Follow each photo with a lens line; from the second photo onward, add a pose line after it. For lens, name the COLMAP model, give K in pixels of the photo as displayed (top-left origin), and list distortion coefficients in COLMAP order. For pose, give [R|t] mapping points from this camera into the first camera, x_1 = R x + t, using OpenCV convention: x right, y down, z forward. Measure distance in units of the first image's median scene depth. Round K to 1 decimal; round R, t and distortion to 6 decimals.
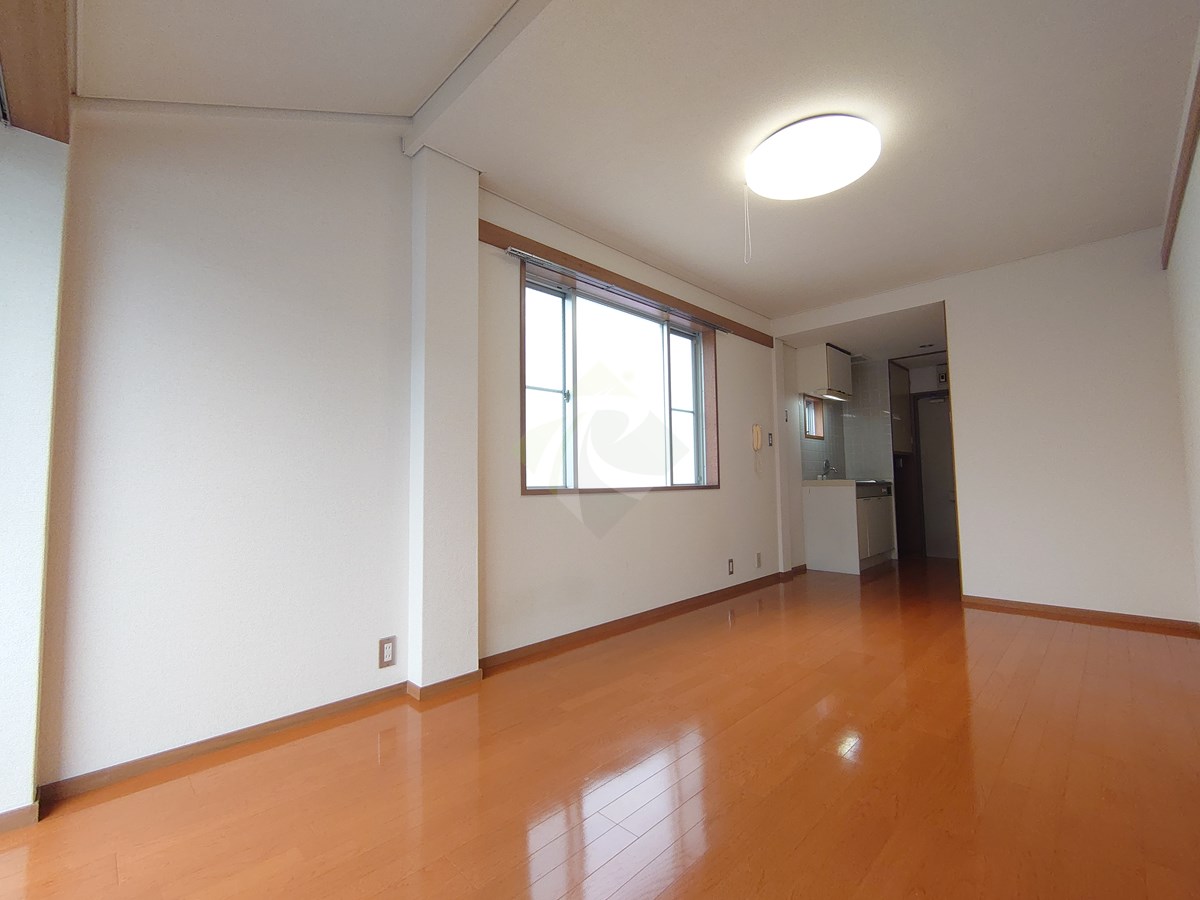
lens RADIAL K [[513.1, 0, 605.2], [0, 513.1, 446.3], [0, 0, 1]] dist [-0.003550, 0.000698]
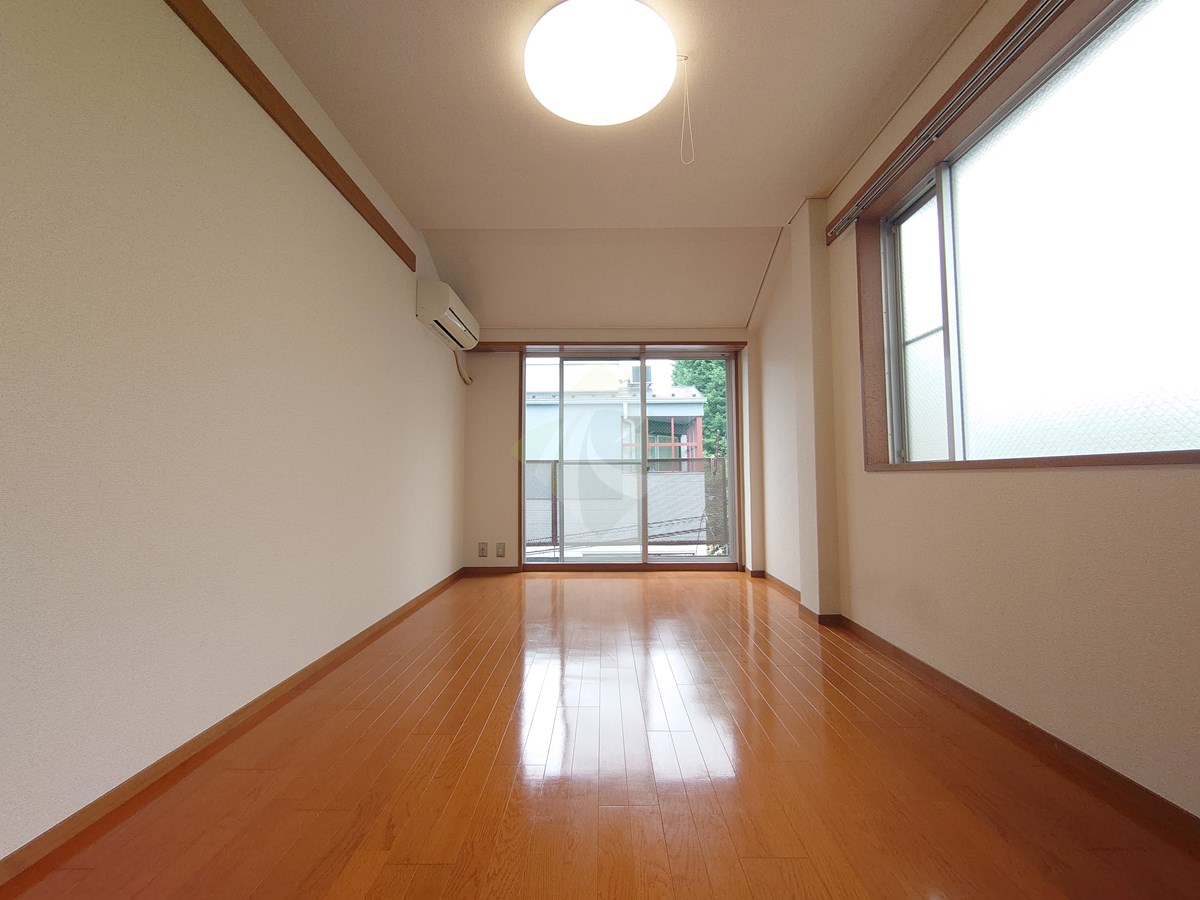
lens RADIAL K [[513.1, 0, 599.0], [0, 513.1, 451.1], [0, 0, 1]] dist [-0.003550, 0.000698]
pose [[-0.721086, -0.011653, -0.692747, 0.564234], [0.069057, 0.993671, -0.088597, 0.073764], [0.689395, -0.111725, -0.715718, 0.895461]]
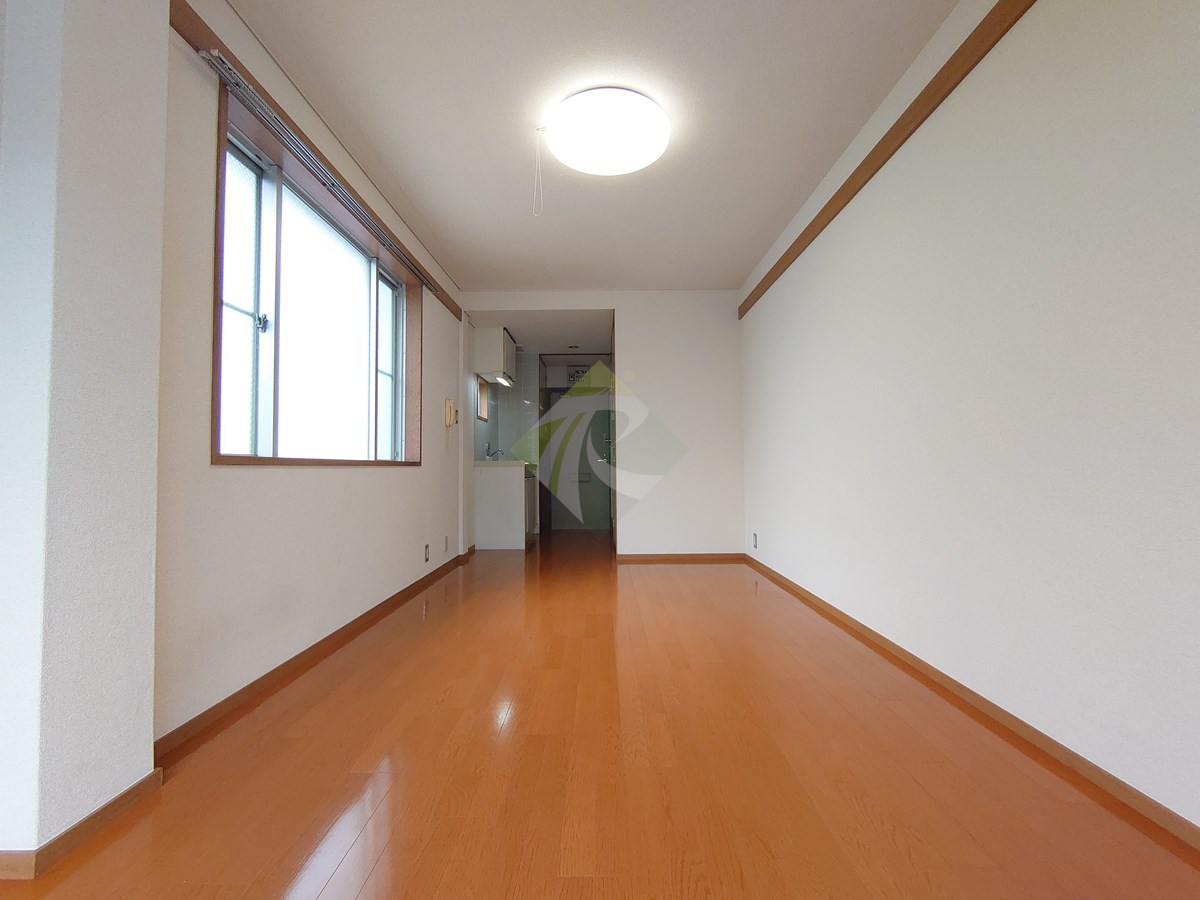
lens RADIAL K [[513.1, 0, 600.6], [0, 513.1, 442.4], [0, 0, 1]] dist [-0.003550, 0.000698]
pose [[0.708647, 0.041169, 0.704361, -0.181175], [-0.049621, 0.998732, -0.008452, 0.034698], [-0.703816, -0.028962, 0.709792, 0.159365]]
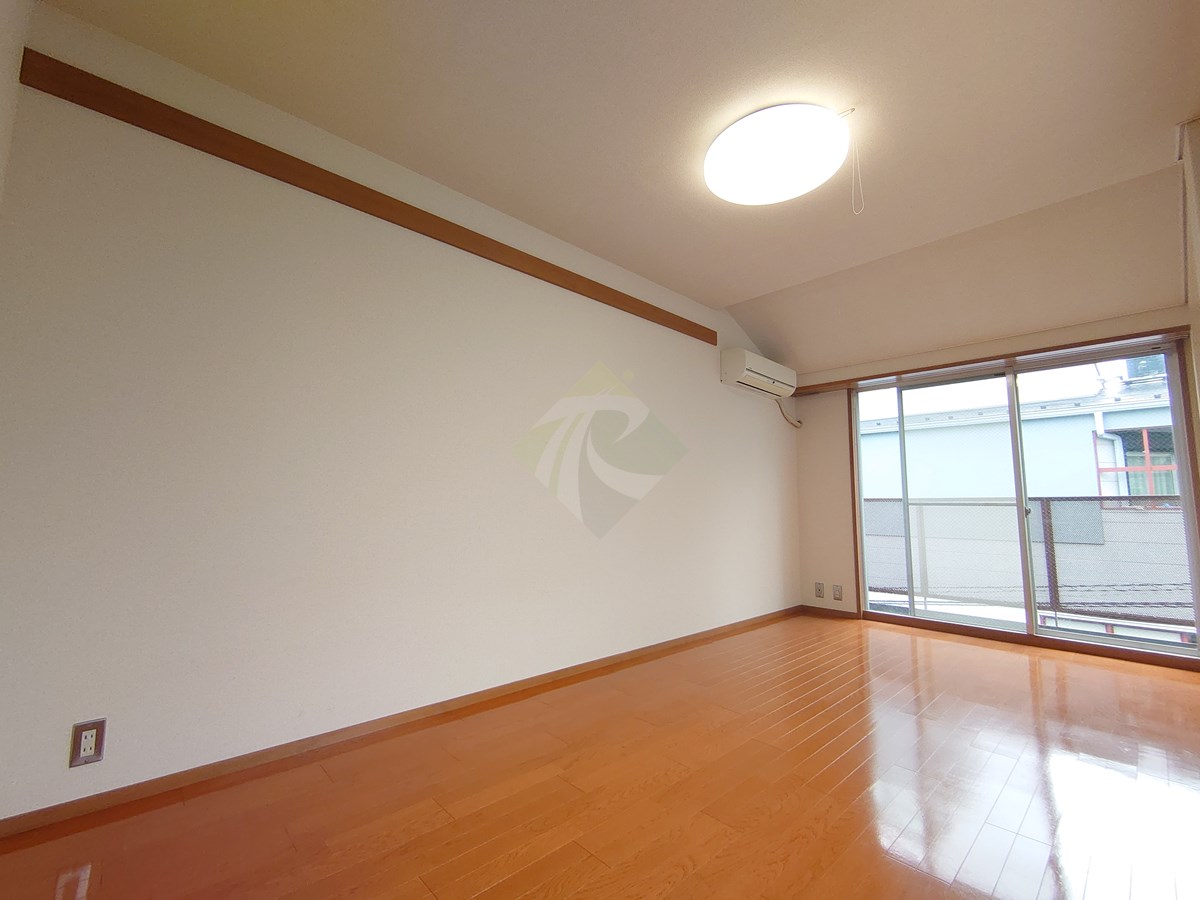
lens RADIAL K [[513.1, 0, 603.6], [0, 513.1, 444.7], [0, 0, 1]] dist [-0.003550, 0.000698]
pose [[-0.999168, 0.015676, 0.037649, 0.395568], [0.008294, 0.981986, -0.188770, 0.066229], [-0.039930, -0.188300, -0.981299, 1.076397]]
